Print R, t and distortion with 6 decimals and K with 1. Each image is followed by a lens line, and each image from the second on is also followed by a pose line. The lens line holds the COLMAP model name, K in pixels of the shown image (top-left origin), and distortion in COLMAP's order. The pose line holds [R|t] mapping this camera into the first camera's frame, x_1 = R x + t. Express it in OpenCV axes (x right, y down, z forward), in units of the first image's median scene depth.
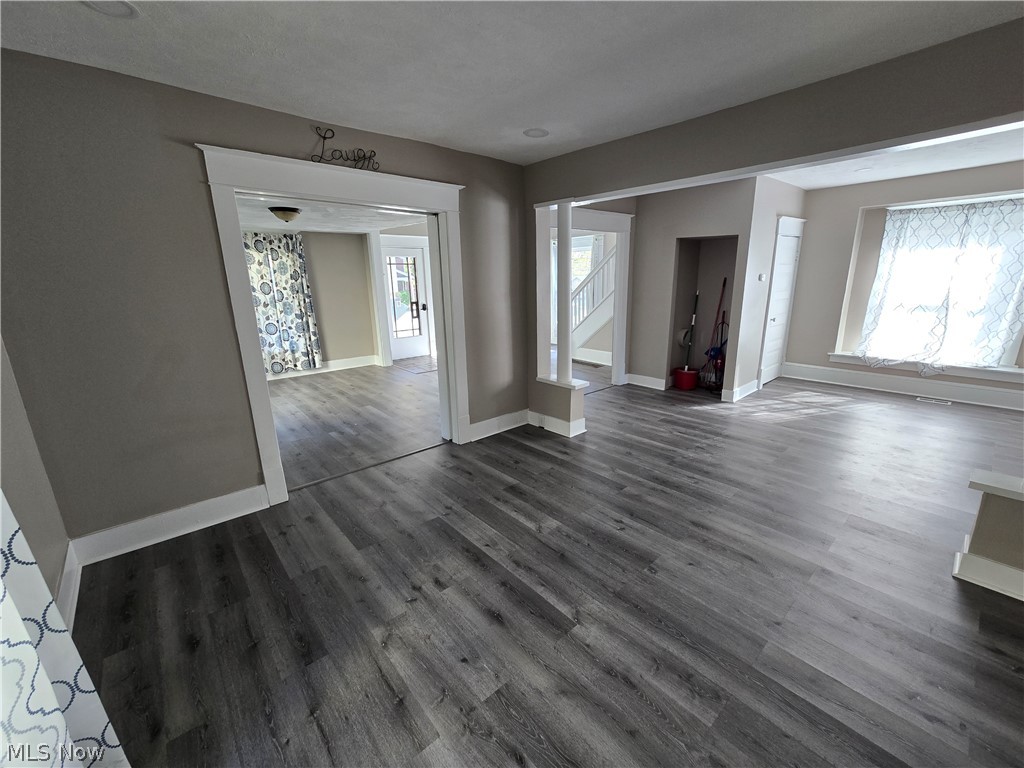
lens RADIAL K [[420.8, 0, 521.0], [0, 420.8, 383.4], [0, 0, 1]] dist [-0.008179, -0.000064]
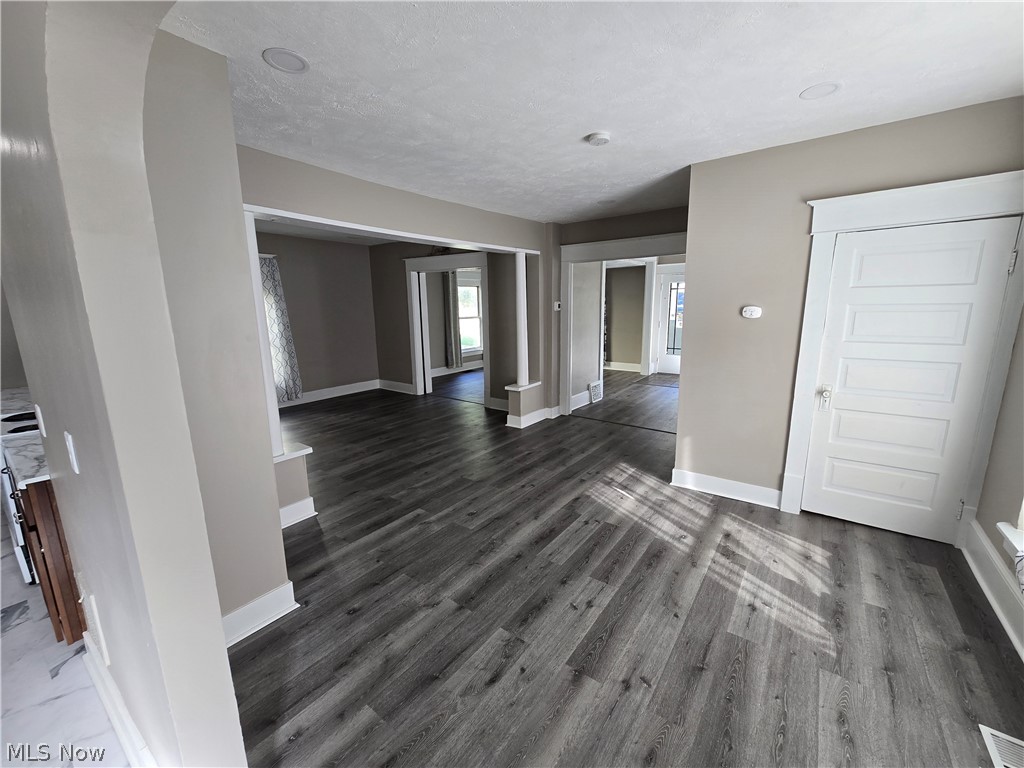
lens RADIAL K [[420.8, 0, 516.2], [0, 420.8, 383.7], [0, 0, 1]] dist [-0.008179, -0.000064]
pose [[0.201589, 0.196627, -0.959531, 0.868482], [-0.225614, 0.962621, 0.149860, -0.130422], [0.953132, 0.186274, 0.238416, 0.436395]]
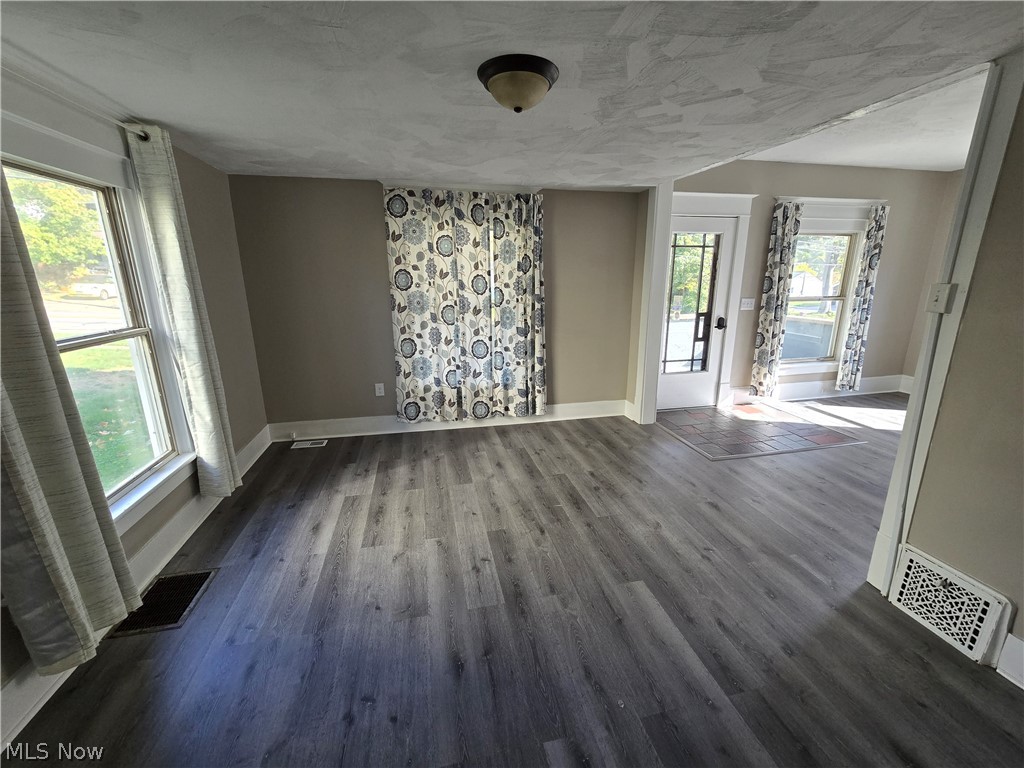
lens RADIAL K [[420.8, 0, 512.4], [0, 420.8, 389.0], [0, 0, 1]] dist [-0.008179, -0.000064]
pose [[0.868040, 0.140097, -0.476318, -0.241139], [-0.130187, 0.990021, 0.053938, -0.110098], [0.479122, 0.015190, 0.877617, 0.464422]]
